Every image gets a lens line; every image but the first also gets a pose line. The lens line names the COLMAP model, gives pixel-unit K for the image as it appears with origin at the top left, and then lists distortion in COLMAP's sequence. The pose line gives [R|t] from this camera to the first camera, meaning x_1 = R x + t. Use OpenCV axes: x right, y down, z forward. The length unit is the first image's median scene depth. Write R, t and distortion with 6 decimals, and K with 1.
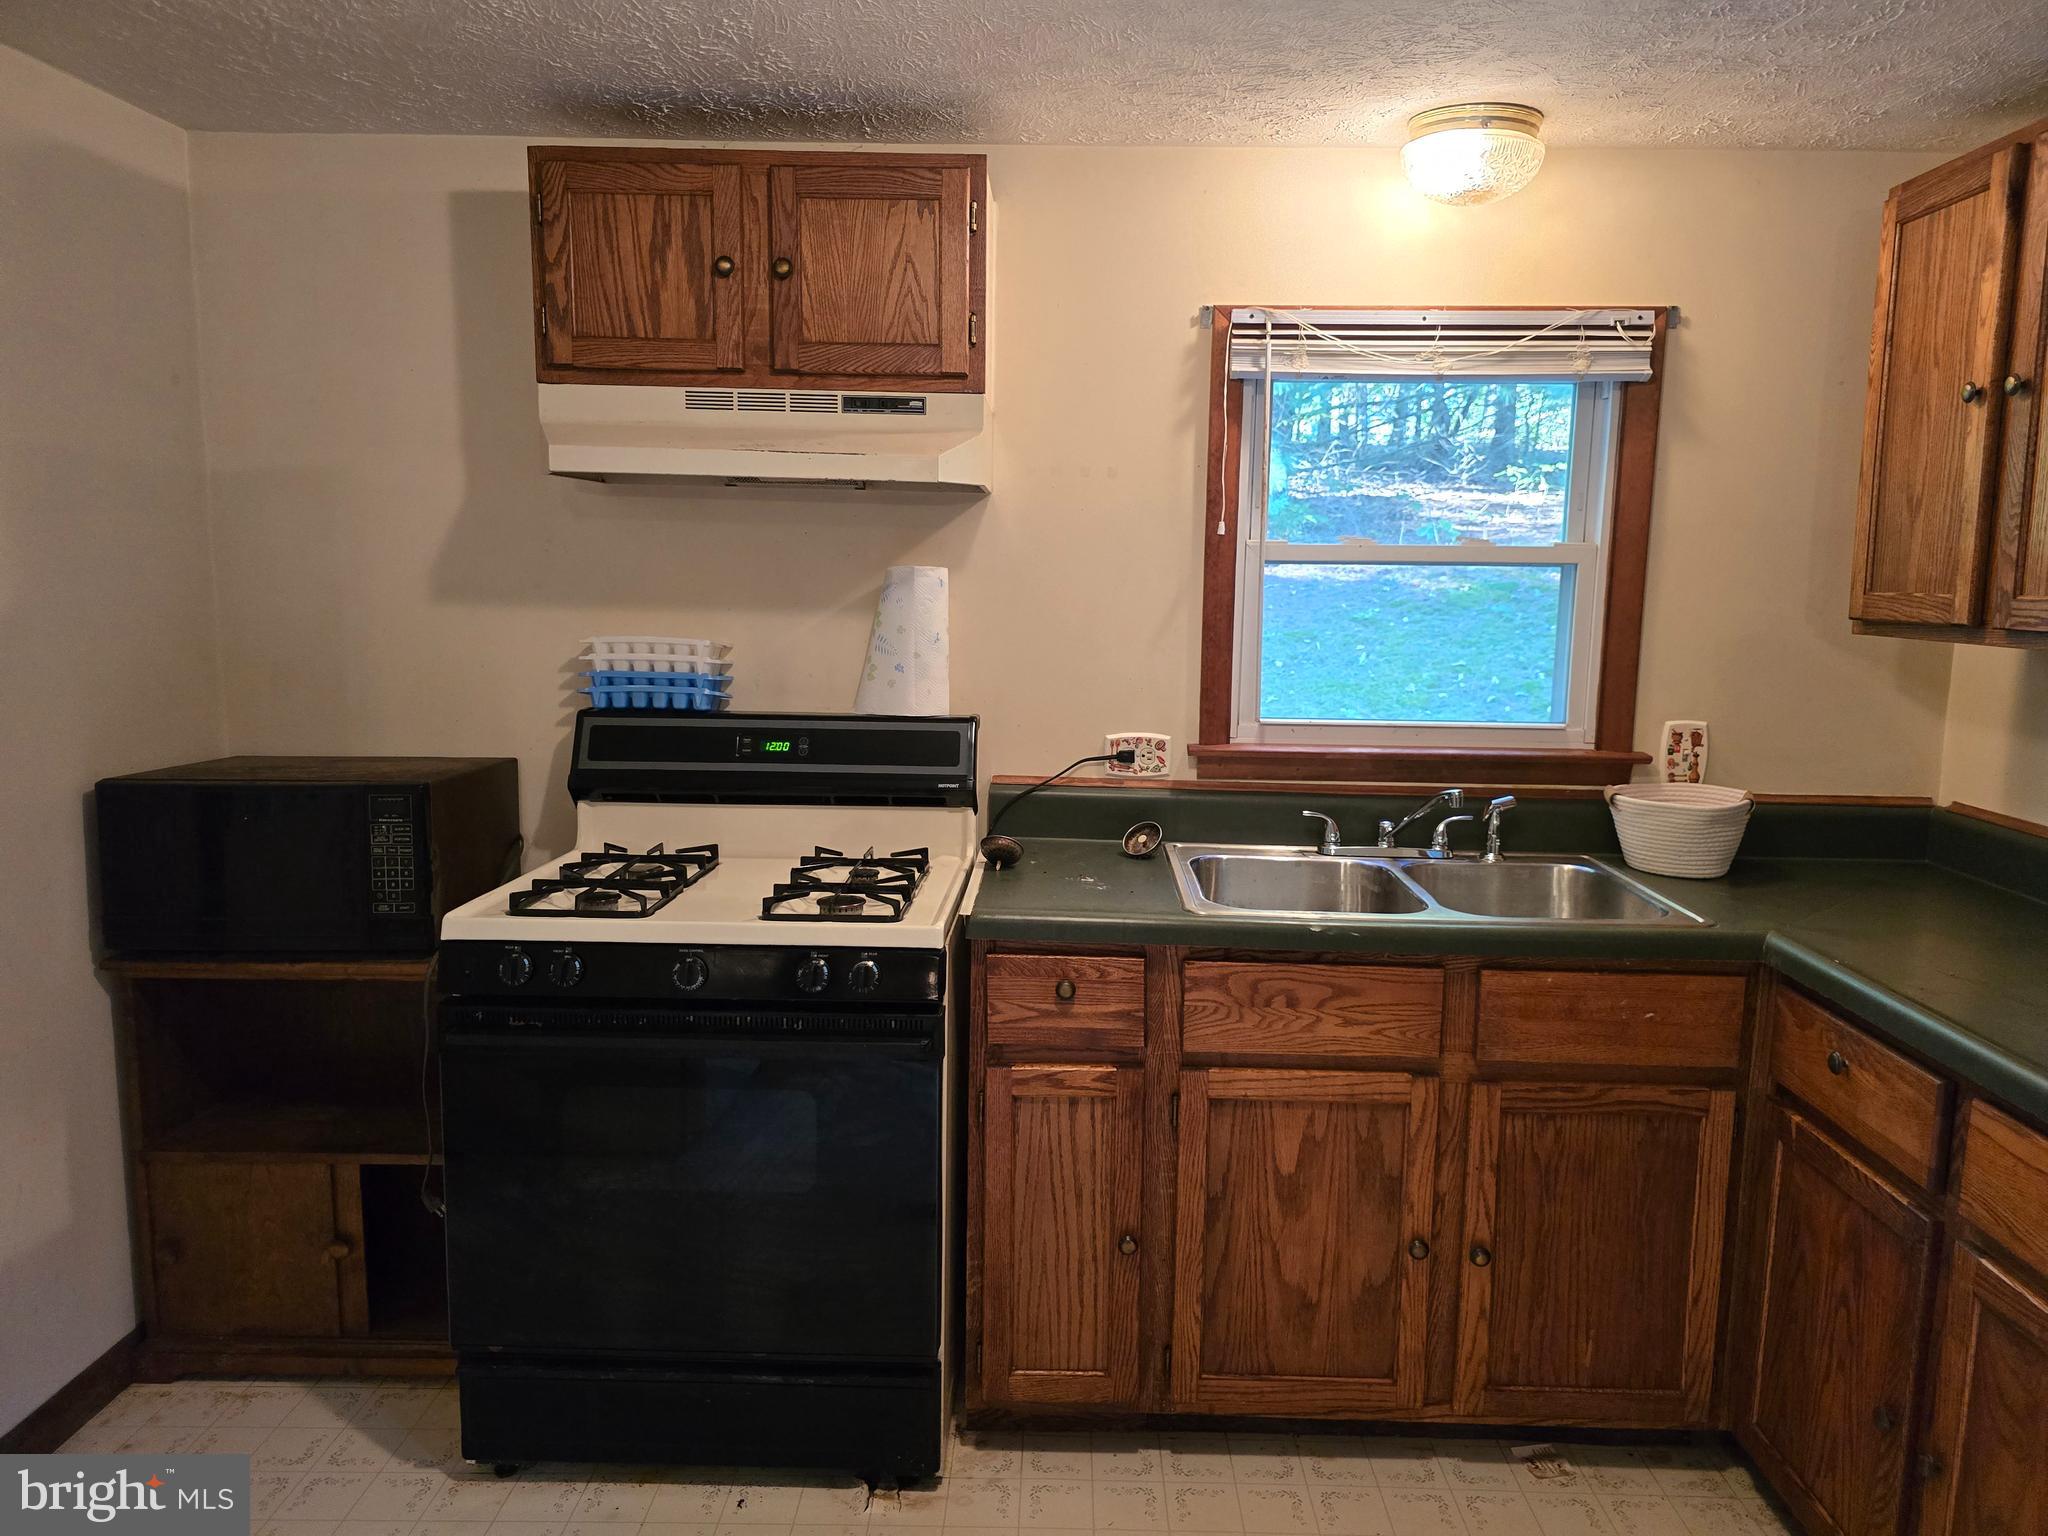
lens RADIAL K [[1404.3, 0, 1028.1], [0, 1404.3, 749.9], [0, 0, 1]] dist [0.046083, -0.035662]
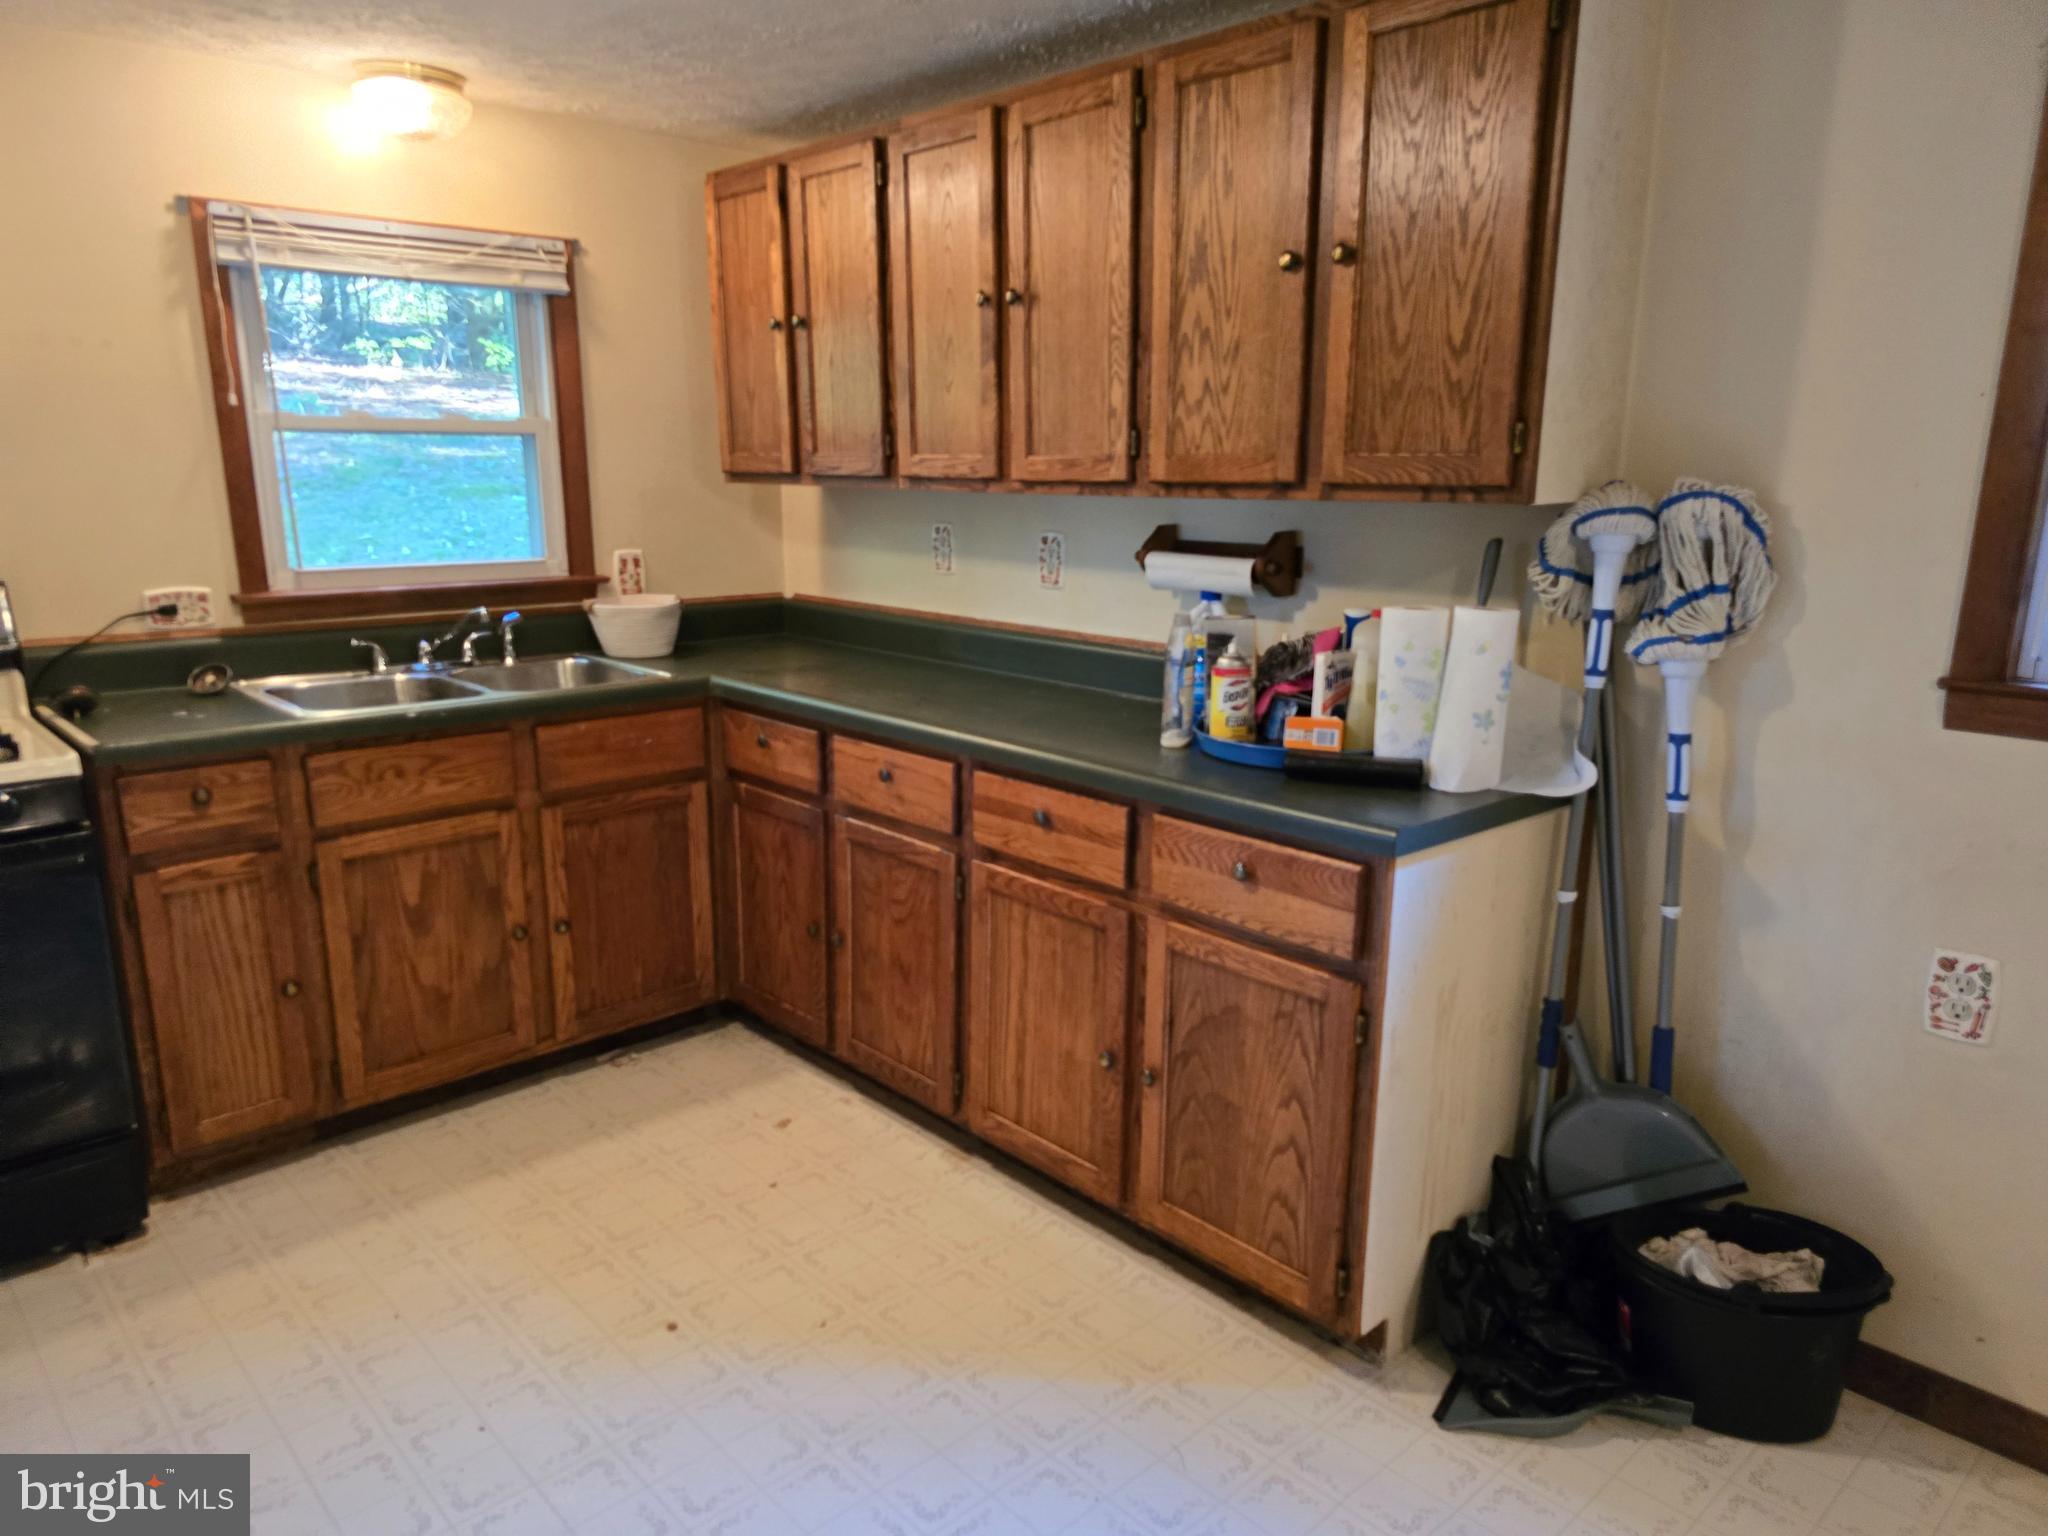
lens RADIAL K [[1404.3, 0, 1046.4], [0, 1404.3, 765.9], [0, 0, 1]] dist [0.046083, -0.035662]
pose [[0.710769, -0.162744, 0.684340, -0.272618], [0.097833, 0.986284, 0.132939, 0.054115], [-0.696589, -0.027538, 0.716942, -0.343689]]
